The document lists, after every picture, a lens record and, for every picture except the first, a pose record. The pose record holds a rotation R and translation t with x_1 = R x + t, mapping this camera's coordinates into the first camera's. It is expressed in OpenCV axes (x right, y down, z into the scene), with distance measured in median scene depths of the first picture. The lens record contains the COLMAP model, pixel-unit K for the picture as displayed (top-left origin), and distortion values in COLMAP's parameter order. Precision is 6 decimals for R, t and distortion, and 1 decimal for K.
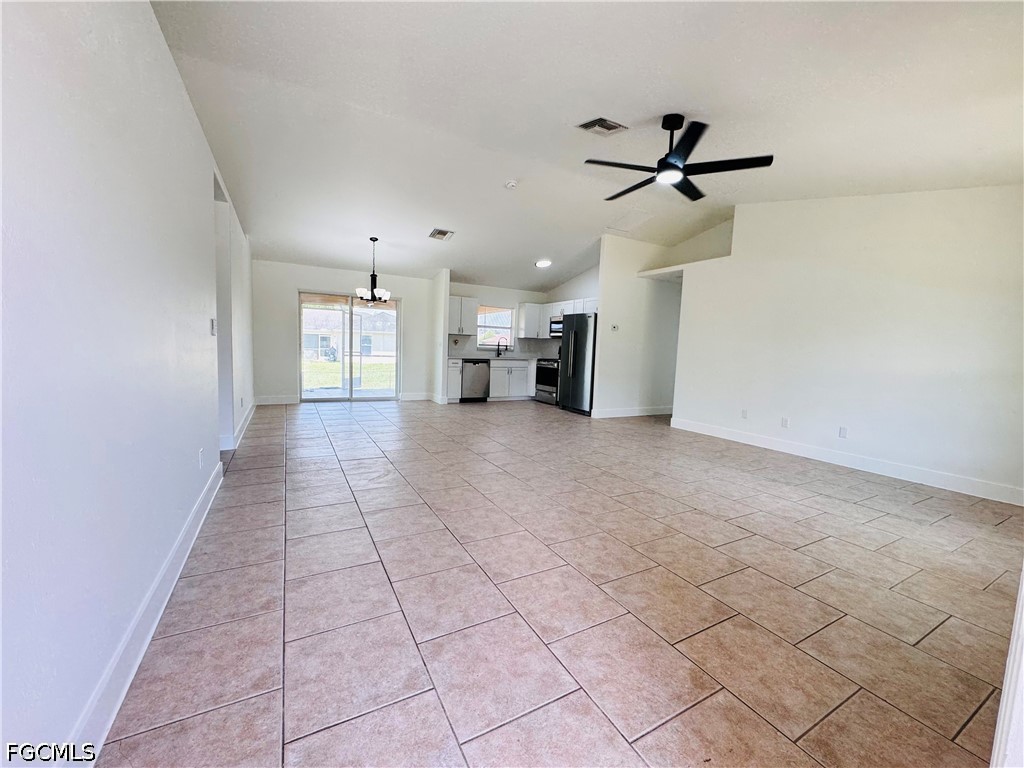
lens RADIAL K [[411.4, 0, 509.8], [0, 411.4, 383.4], [0, 0, 1]] dist [-0.003150, 0.000048]
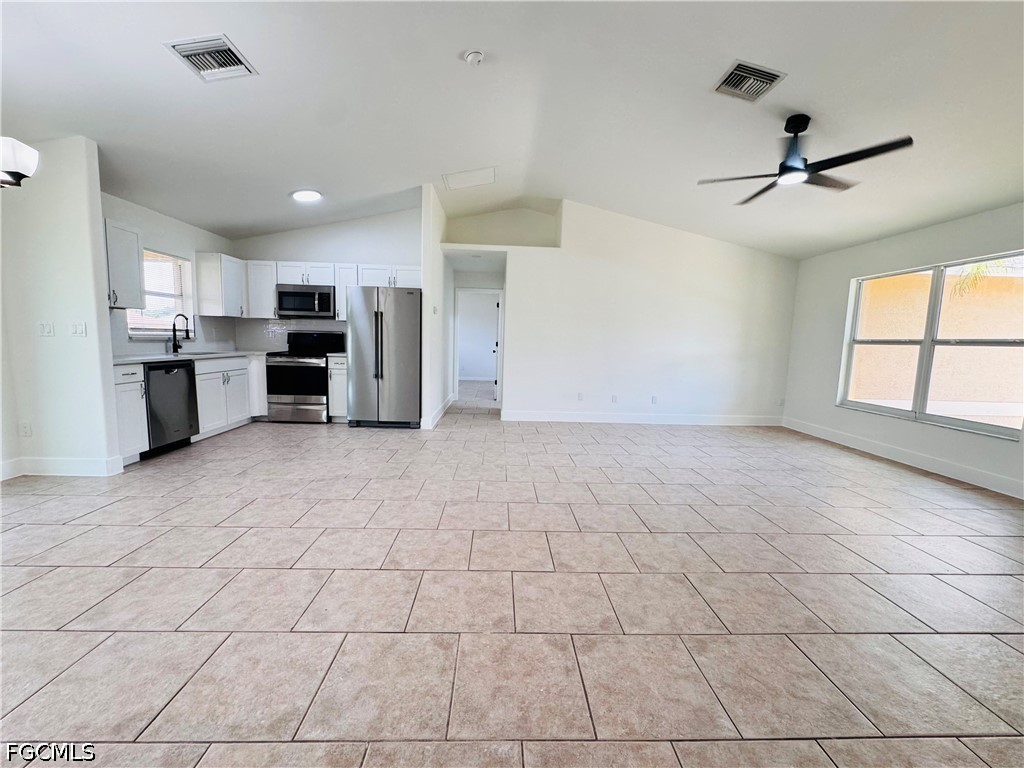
lens RADIAL K [[411.4, 0, 512.8], [0, 411.4, 382.8], [0, 0, 1]] dist [-0.003150, 0.000048]
pose [[0.445969, -0.116366, 0.887452, -0.429159], [0.065339, 0.993100, 0.097385, -0.070840], [-0.892660, 0.014554, 0.450495, 0.568915]]
